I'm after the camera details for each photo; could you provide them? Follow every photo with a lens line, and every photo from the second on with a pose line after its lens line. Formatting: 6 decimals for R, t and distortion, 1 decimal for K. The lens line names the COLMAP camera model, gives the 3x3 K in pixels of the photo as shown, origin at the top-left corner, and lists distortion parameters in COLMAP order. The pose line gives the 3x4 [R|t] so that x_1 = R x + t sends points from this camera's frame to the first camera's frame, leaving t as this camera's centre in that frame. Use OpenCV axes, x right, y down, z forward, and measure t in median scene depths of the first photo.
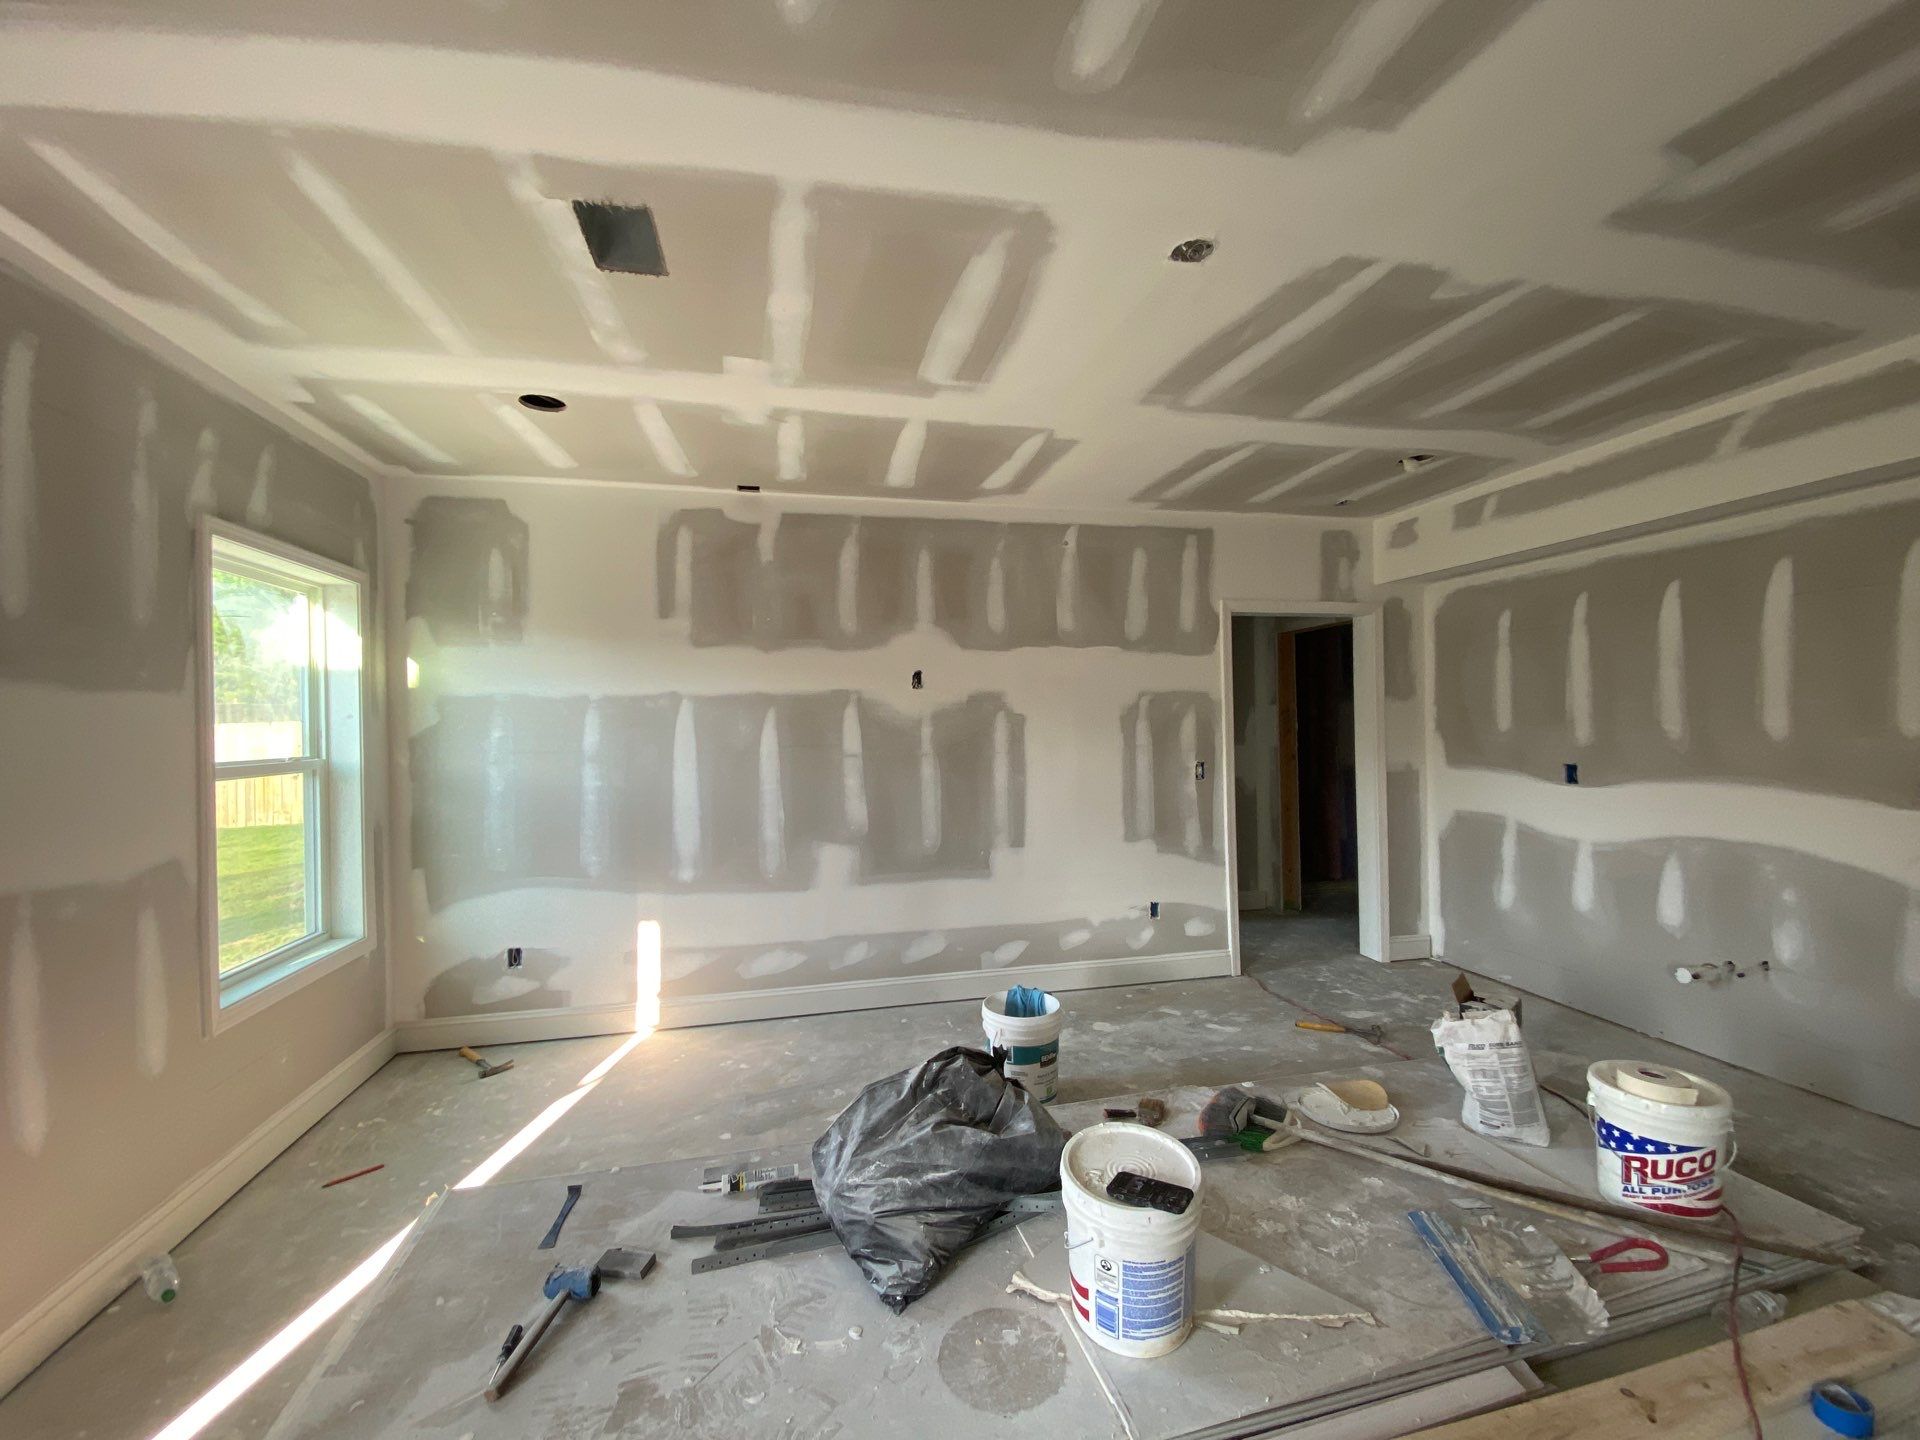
lens RADIAL K [[782.4, 0, 953.5], [0, 782.4, 719.7], [0, 0, 1]] dist [0.019160, -0.019481]
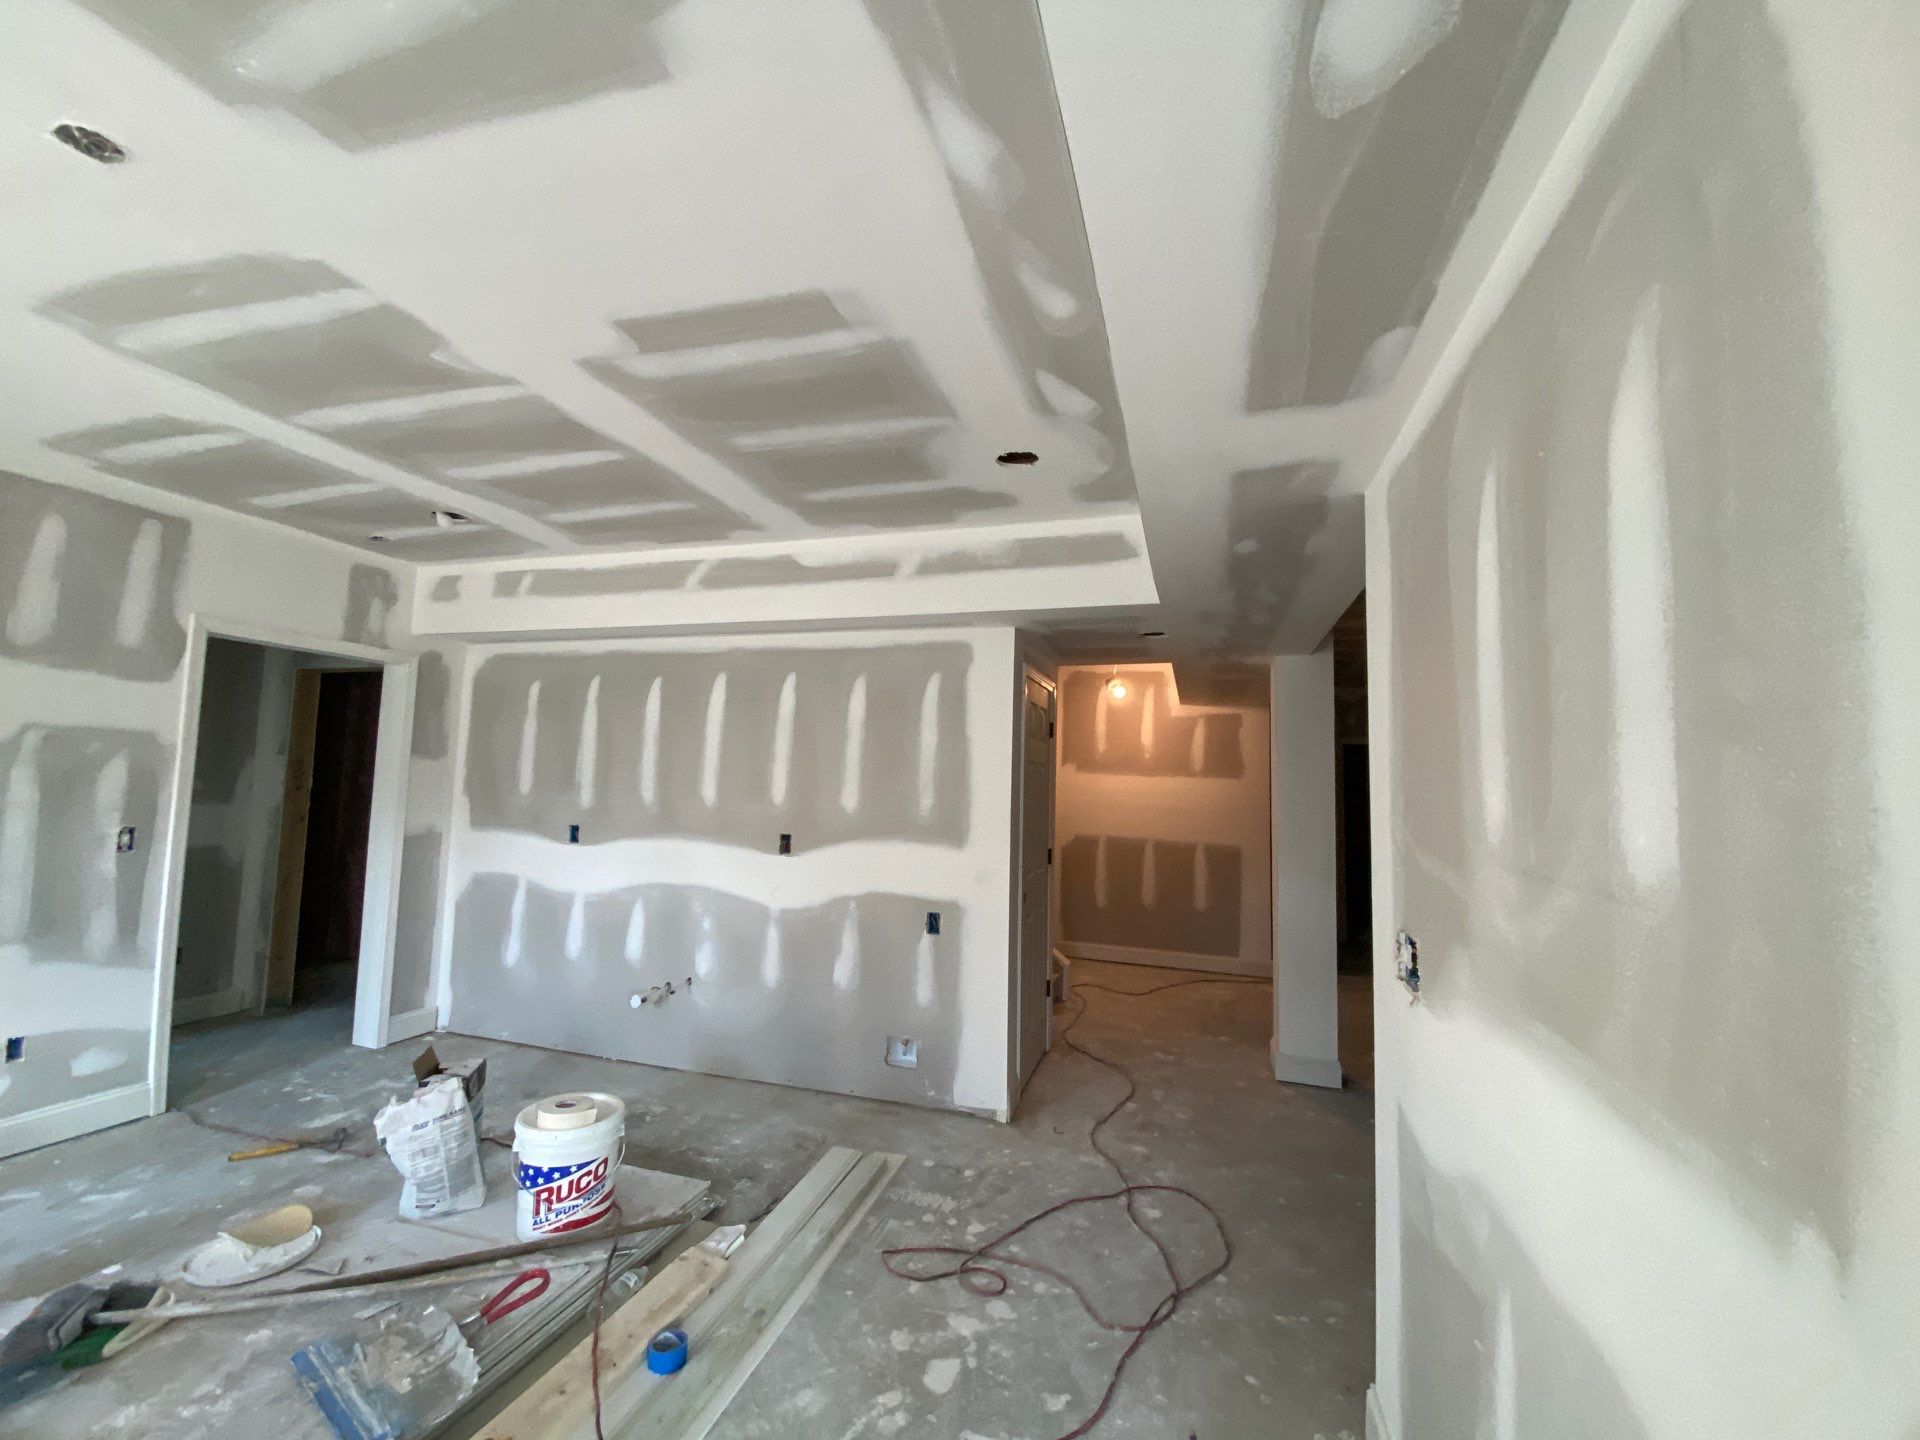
lens RADIAL K [[782.4, 0, 953.5], [0, 782.4, 719.7], [0, 0, 1]] dist [0.019160, -0.019481]
pose [[0.495904, 0.104339, 0.862086, 0.106325], [-0.040274, 0.994450, -0.097192, -0.009761], [-0.867443, 0.013478, 0.497354, -0.046185]]
